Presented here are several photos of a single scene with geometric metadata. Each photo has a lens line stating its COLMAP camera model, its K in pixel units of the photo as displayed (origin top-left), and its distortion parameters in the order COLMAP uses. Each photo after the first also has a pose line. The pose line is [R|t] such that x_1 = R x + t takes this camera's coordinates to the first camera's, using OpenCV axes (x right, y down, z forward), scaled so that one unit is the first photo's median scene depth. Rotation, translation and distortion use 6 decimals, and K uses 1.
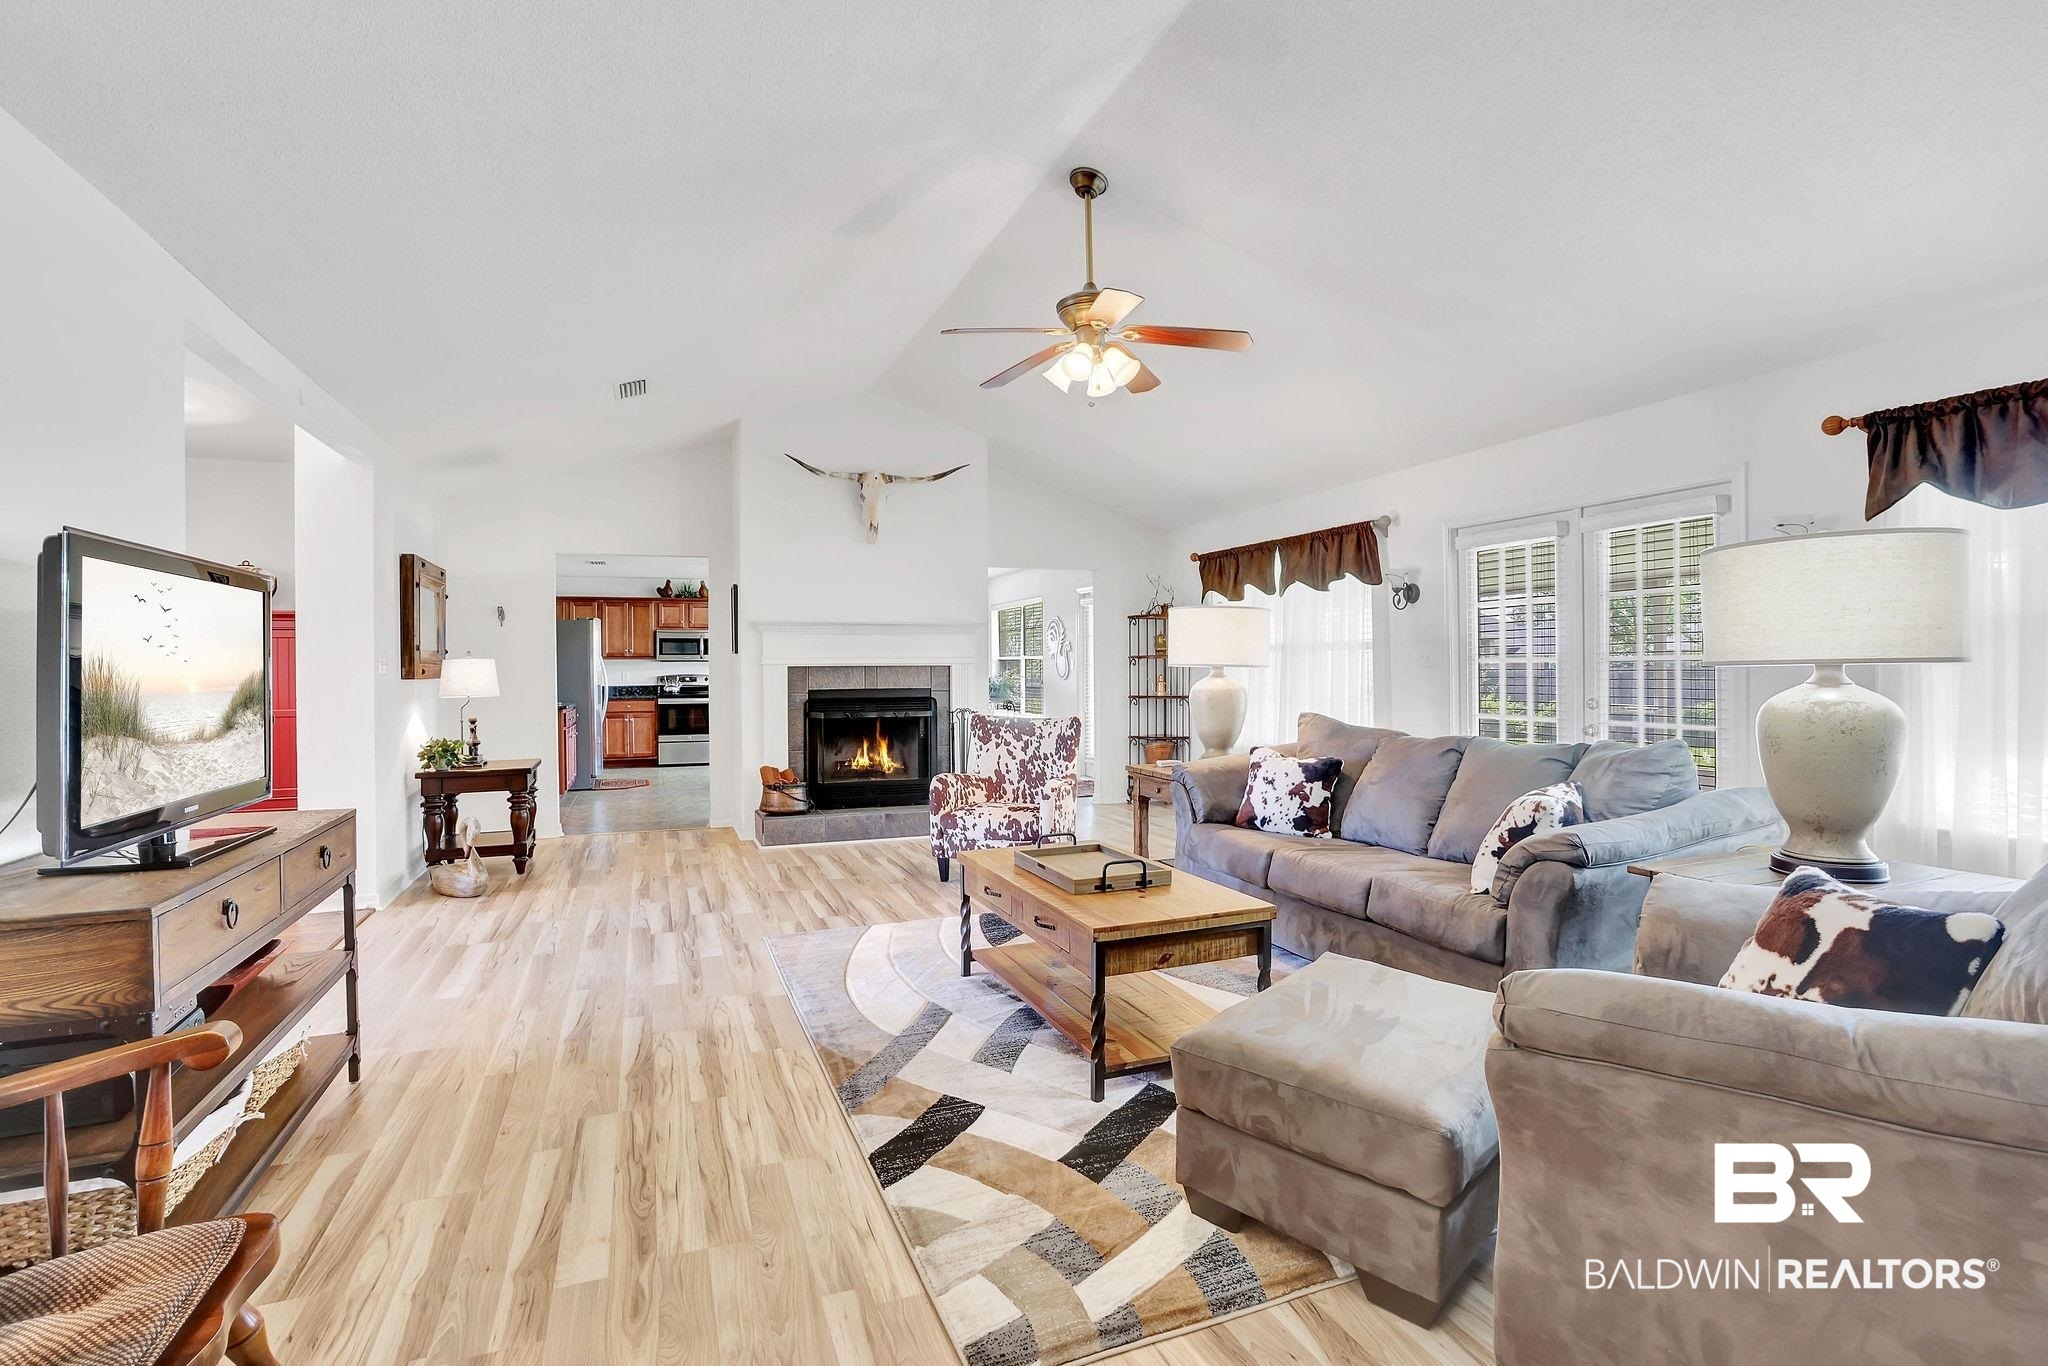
lens RADIAL K [[996.7, 0, 1046.3], [0, 996.7, 693.1], [0, 0, 1]] dist [-0.061716, -0.000066]
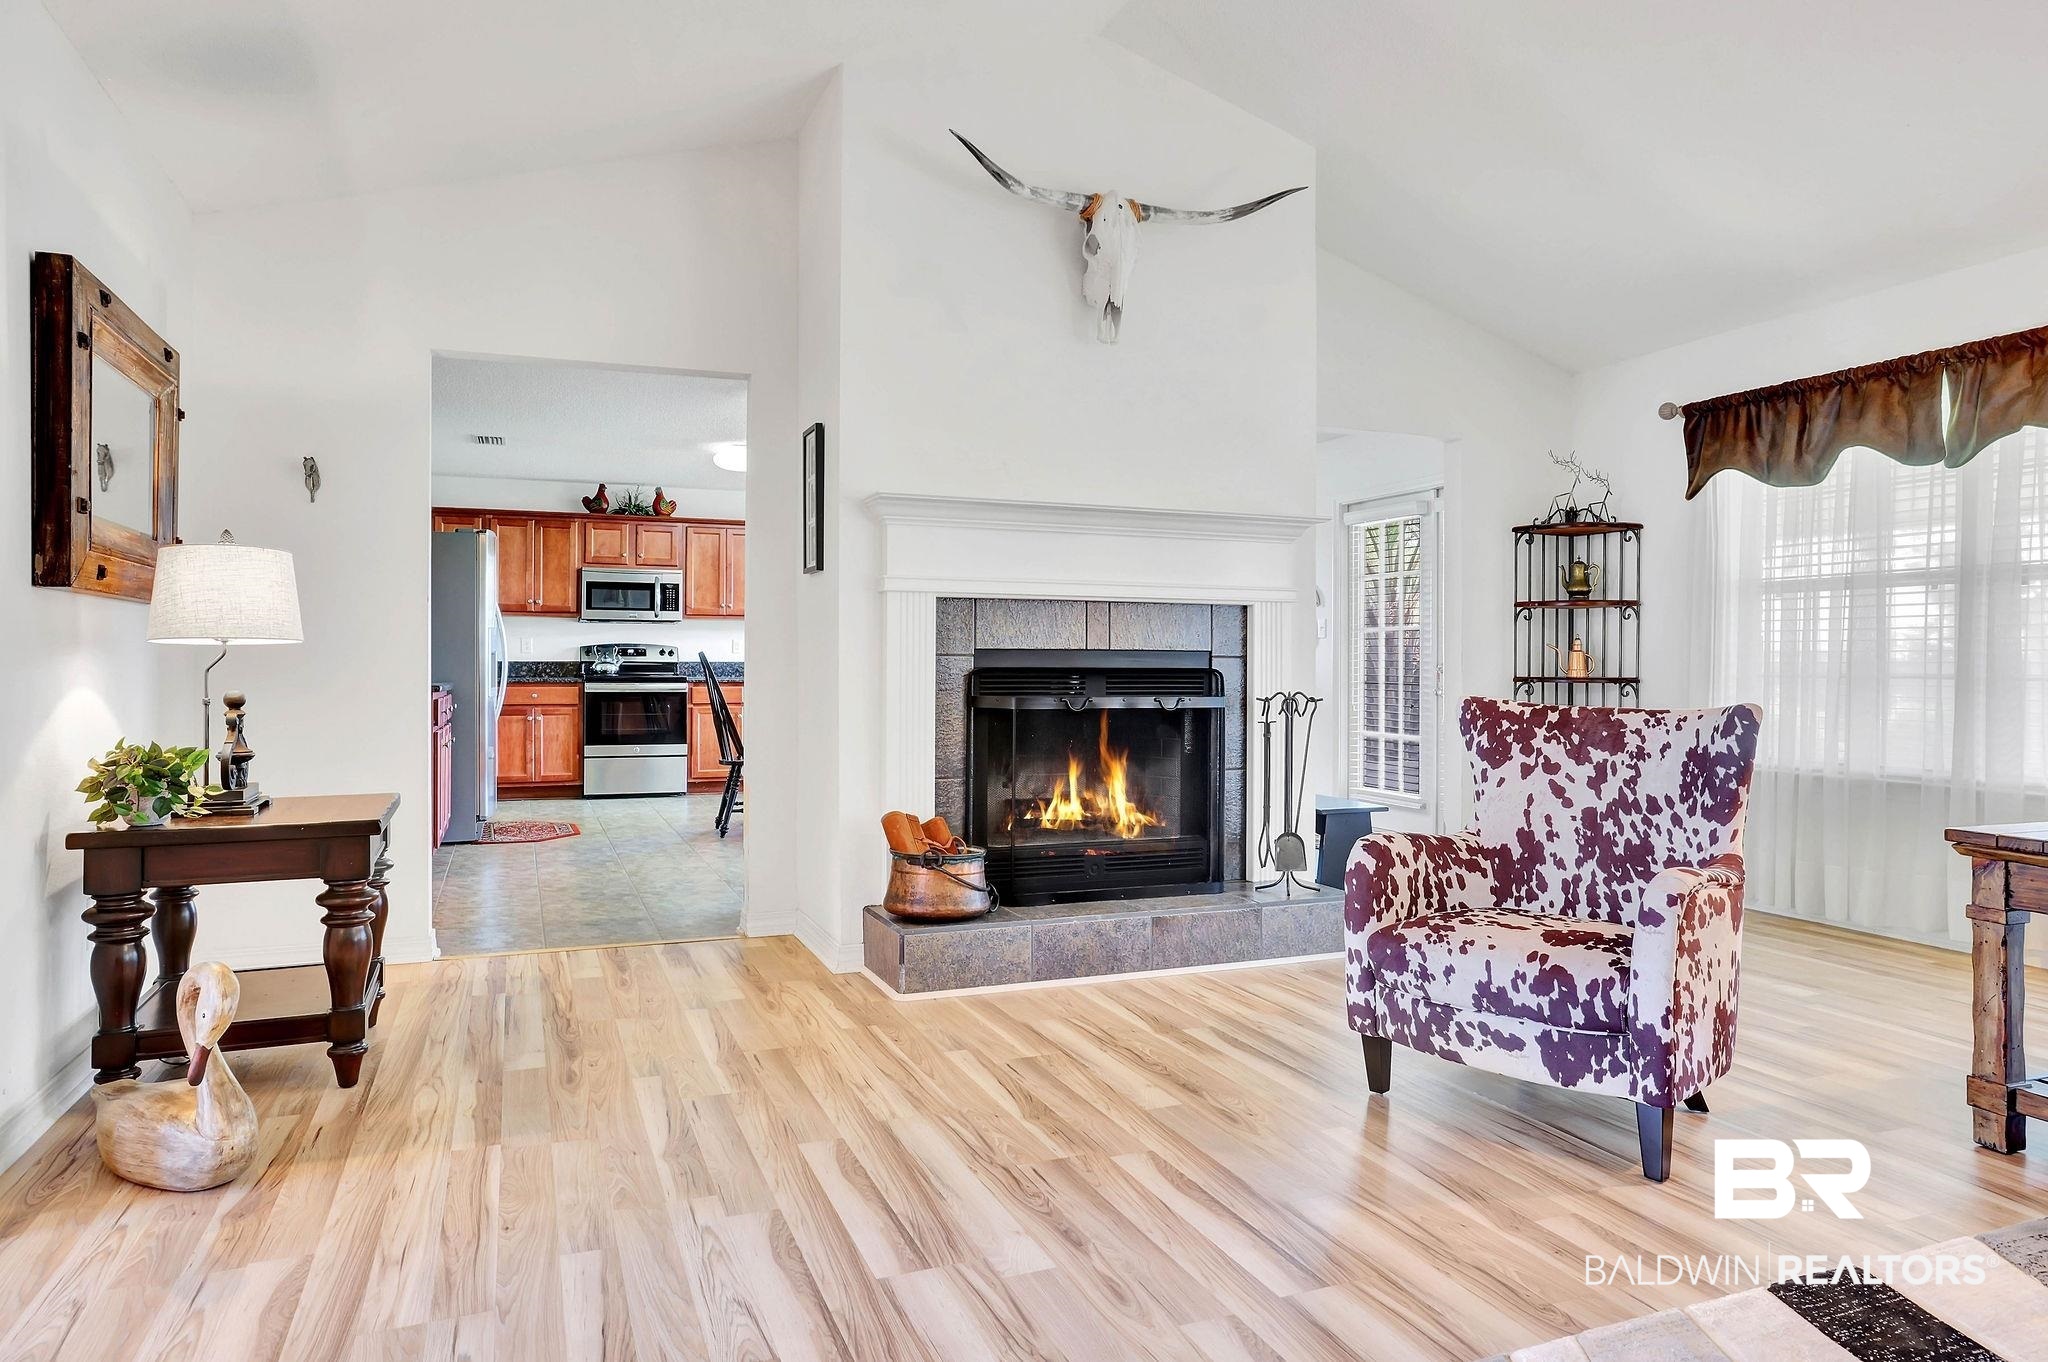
lens RADIAL K [[1261.0, 0, 1024.0], [0, 1261.0, 681.0], [0, 0, 1]] dist [-0.052595, 0.034219]
pose [[0.999920, 0.009752, 0.008027, -0.234907], [-0.009638, 0.999854, -0.014100, 0.021504], [-0.008163, 0.014021, 0.999868, 0.429099]]
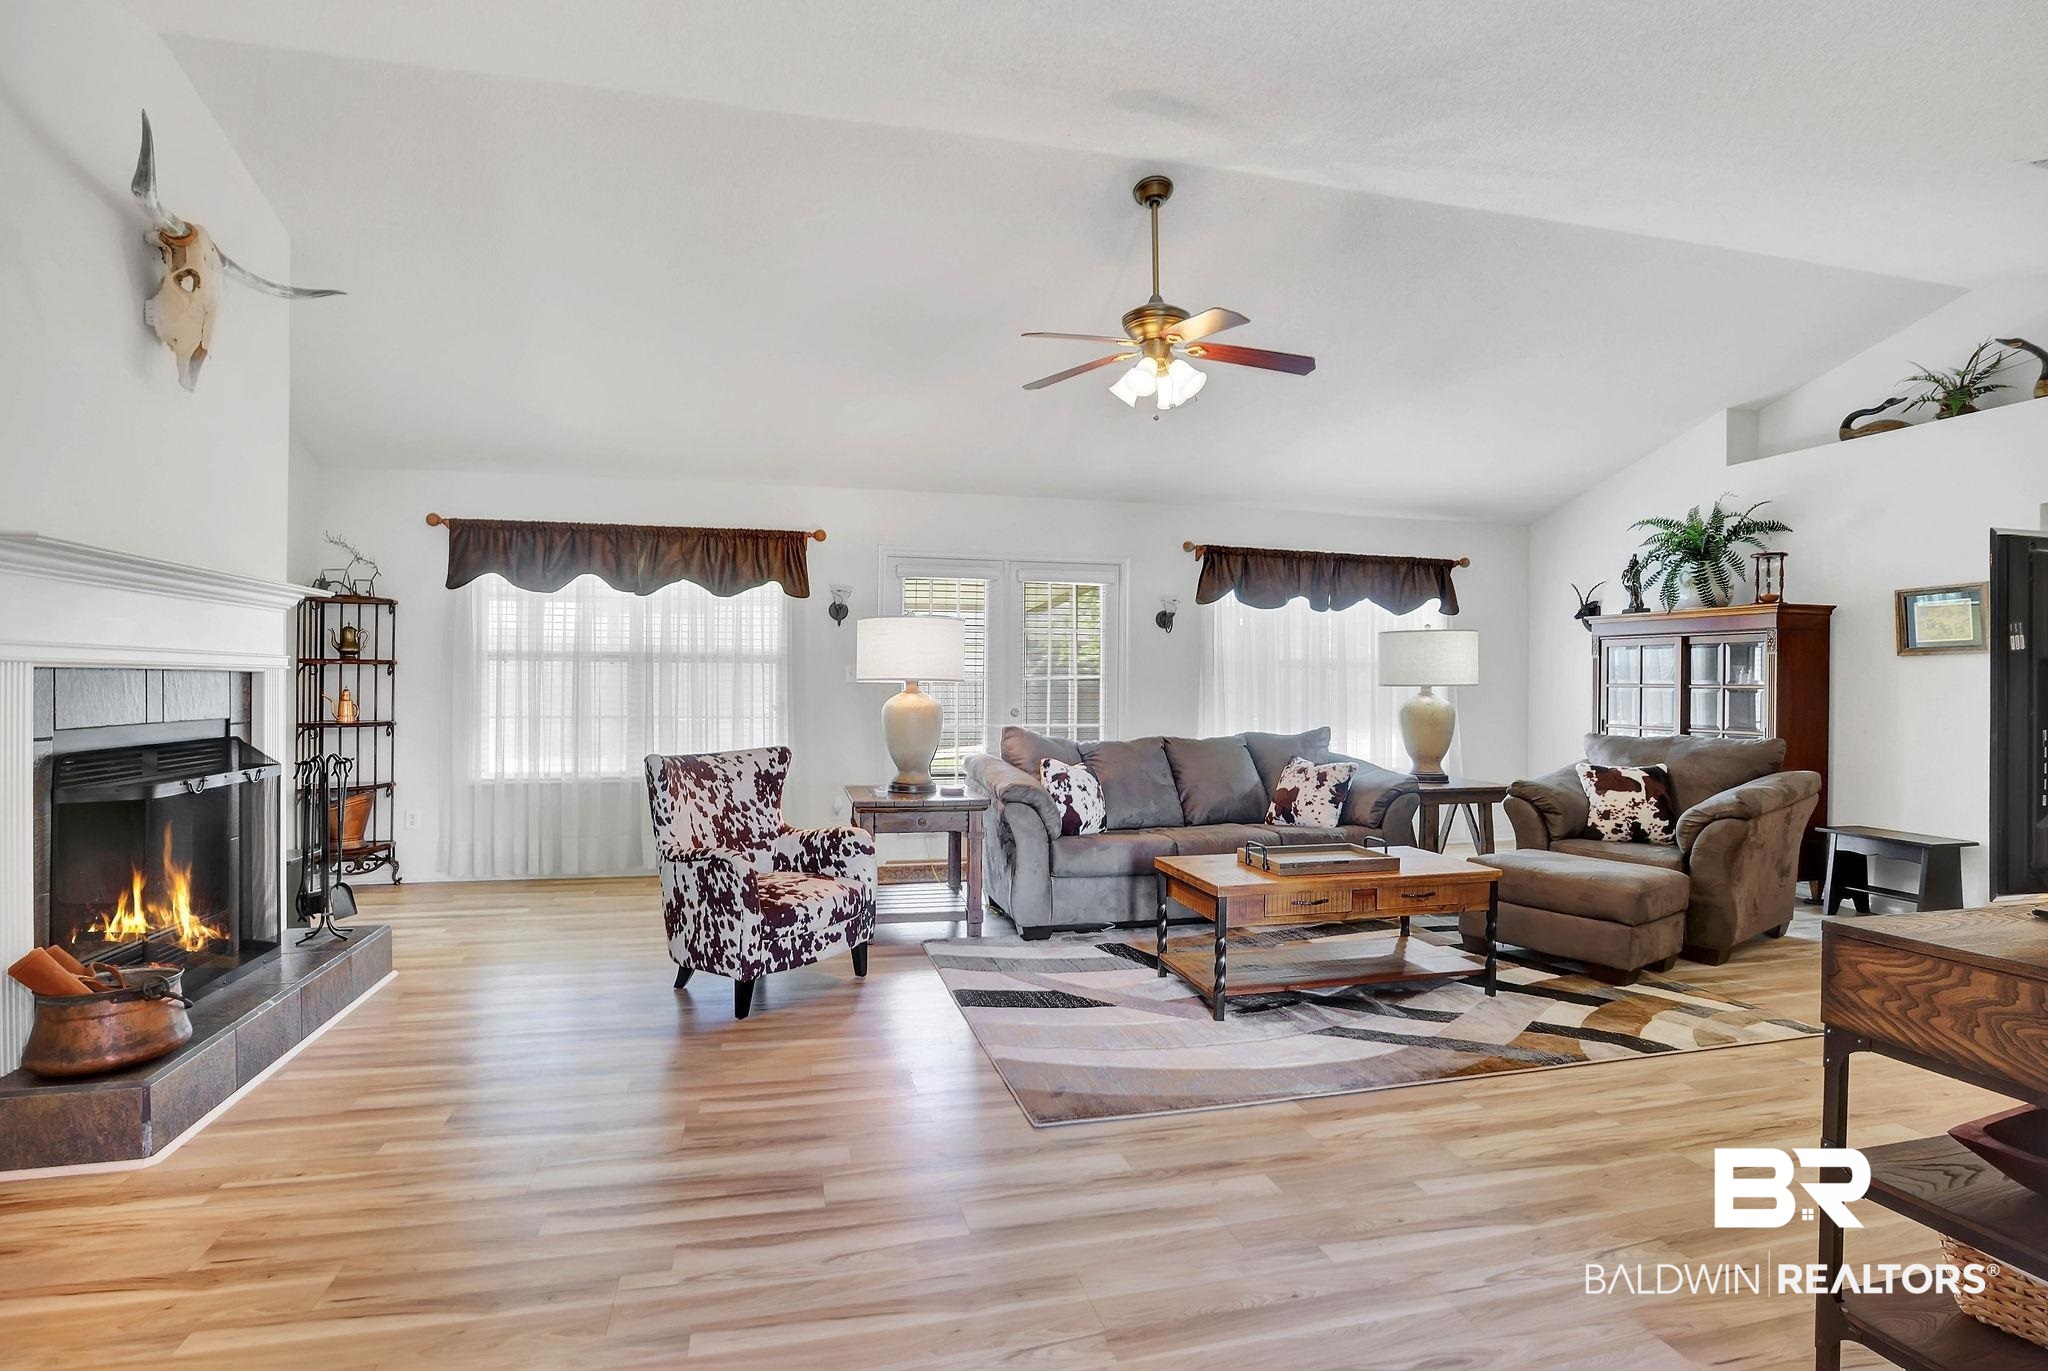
lens RADIAL K [[1024.7, 0, 1024.0], [0, 1024.7, 685.5], [0, 0, 1]] dist [-0.030506, 0.000074]
pose [[0.109802, 0.005072, 0.993941, -0.614966], [0.016466, 0.999840, -0.006921, -0.012081], [-0.993817, 0.017126, 0.109700, 0.630827]]
